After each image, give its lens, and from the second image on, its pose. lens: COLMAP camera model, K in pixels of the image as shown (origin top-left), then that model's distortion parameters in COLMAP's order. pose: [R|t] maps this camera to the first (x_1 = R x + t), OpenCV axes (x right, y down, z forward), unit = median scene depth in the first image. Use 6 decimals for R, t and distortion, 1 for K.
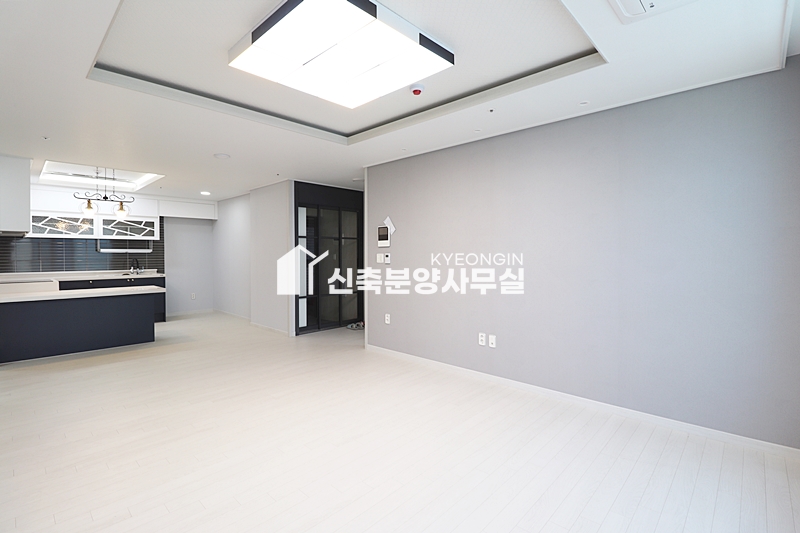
lens RADIAL K [[374.3, 0, 396.7], [0, 374.3, 251.9], [0, 0, 1]] dist [-0.012591, -0.003547]
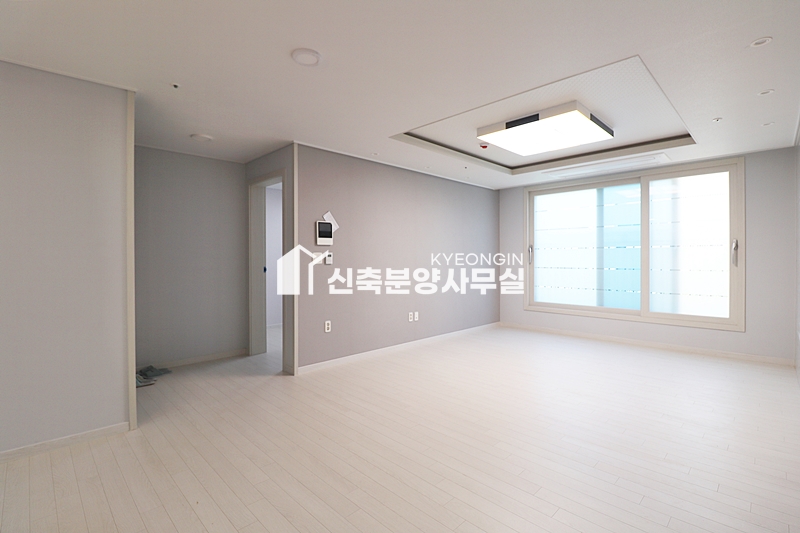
lens RADIAL K [[374.3, 0, 396.1], [0, 374.3, 253.0], [0, 0, 1]] dist [-0.012591, -0.003547]
pose [[0.037370, 0.022017, 0.999059, -0.915038], [0.000596, 0.999757, -0.022055, 0.025034], [-0.999301, 0.001419, 0.037348, 0.807536]]
